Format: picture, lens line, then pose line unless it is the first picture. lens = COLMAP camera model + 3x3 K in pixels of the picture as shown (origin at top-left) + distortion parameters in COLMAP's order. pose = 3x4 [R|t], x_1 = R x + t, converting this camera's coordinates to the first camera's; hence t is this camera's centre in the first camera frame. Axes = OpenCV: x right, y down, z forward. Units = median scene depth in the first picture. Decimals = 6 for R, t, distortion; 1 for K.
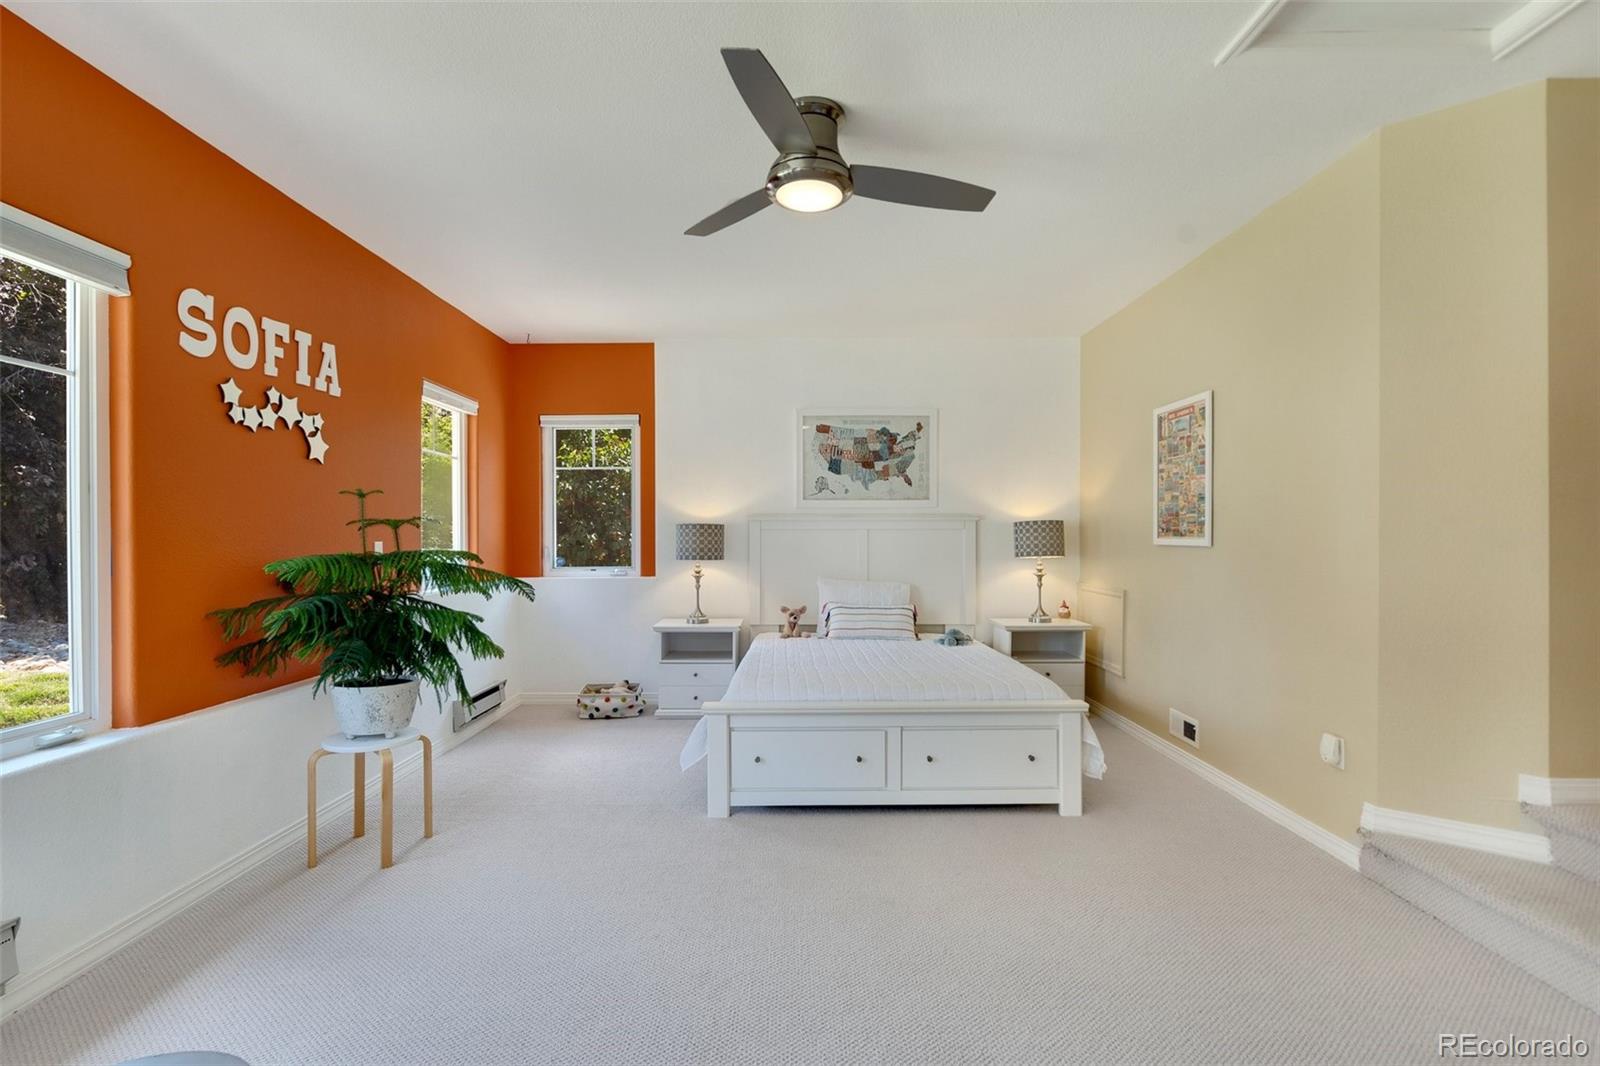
lens RADIAL K [[752.9, 0, 798.2], [0, 752.9, 542.3], [0, 0, 1]] dist [-0.002817, 0.006181]
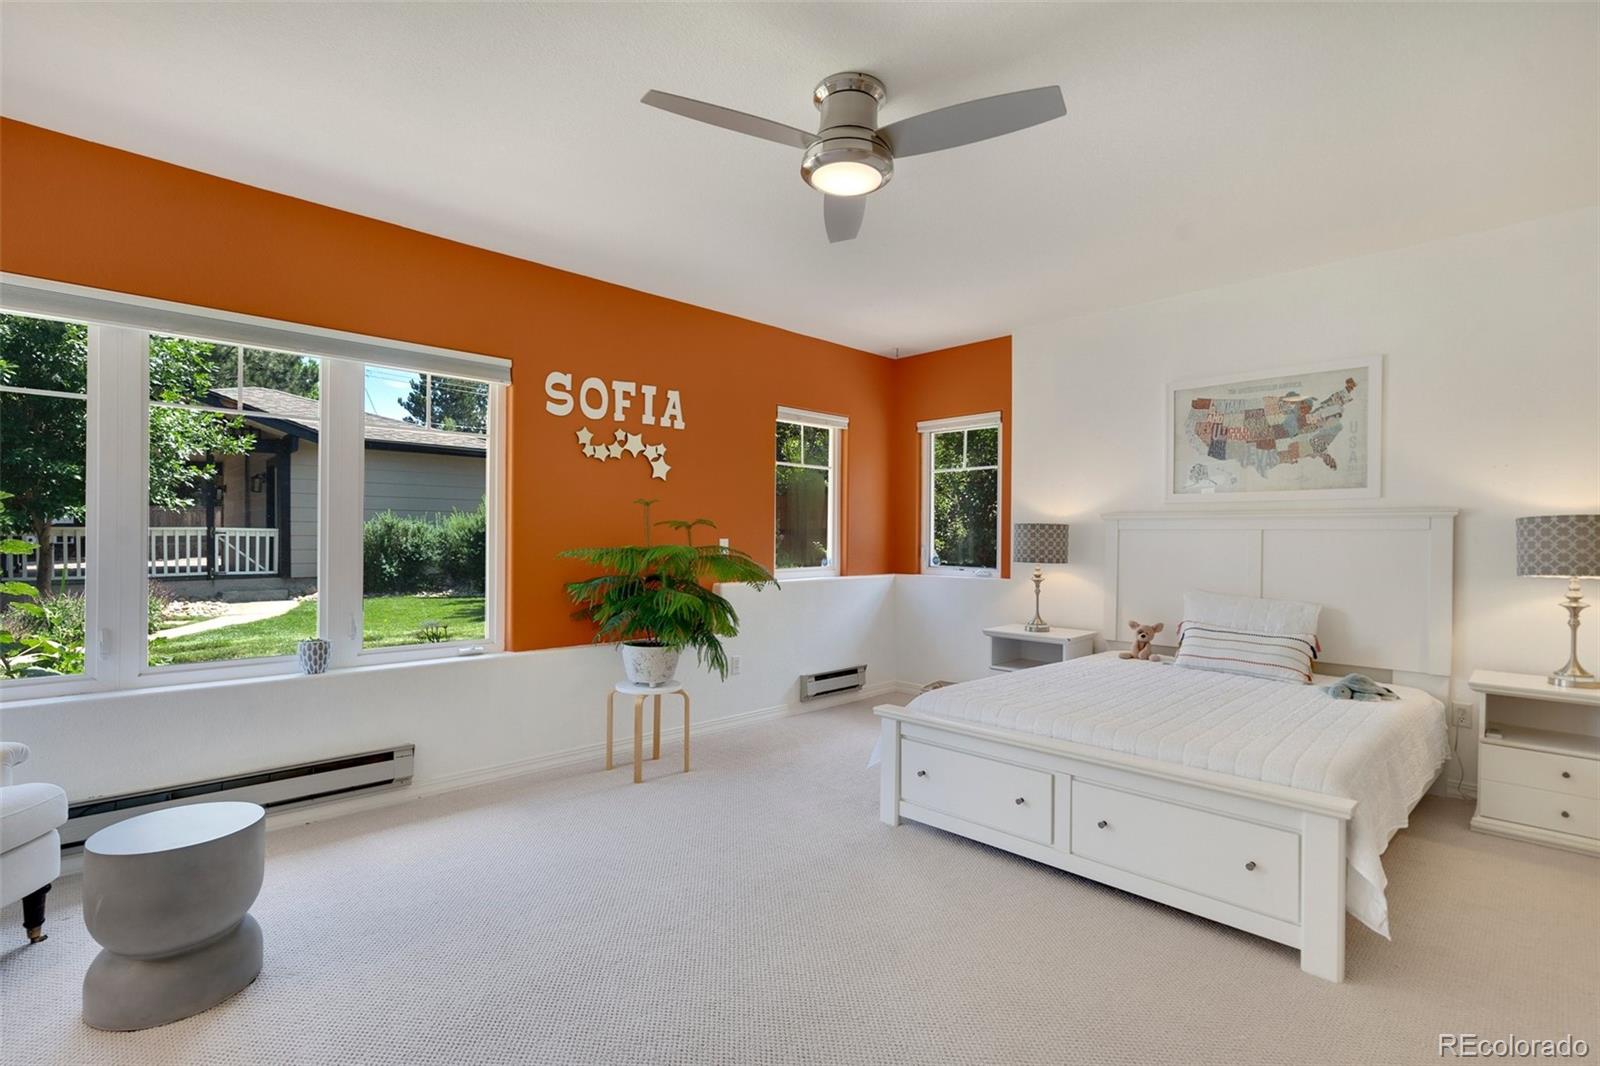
lens RADIAL K [[749.6, 0, 788.3], [0, 749.6, 539.3], [0, 0, 1]] dist [-0.000418, 0.000032]
pose [[0.697846, 0.010823, -0.716166, 0.470235], [-0.013541, 0.999906, 0.001917, -0.004218], [0.716120, 0.008360, 0.697927, 0.211636]]
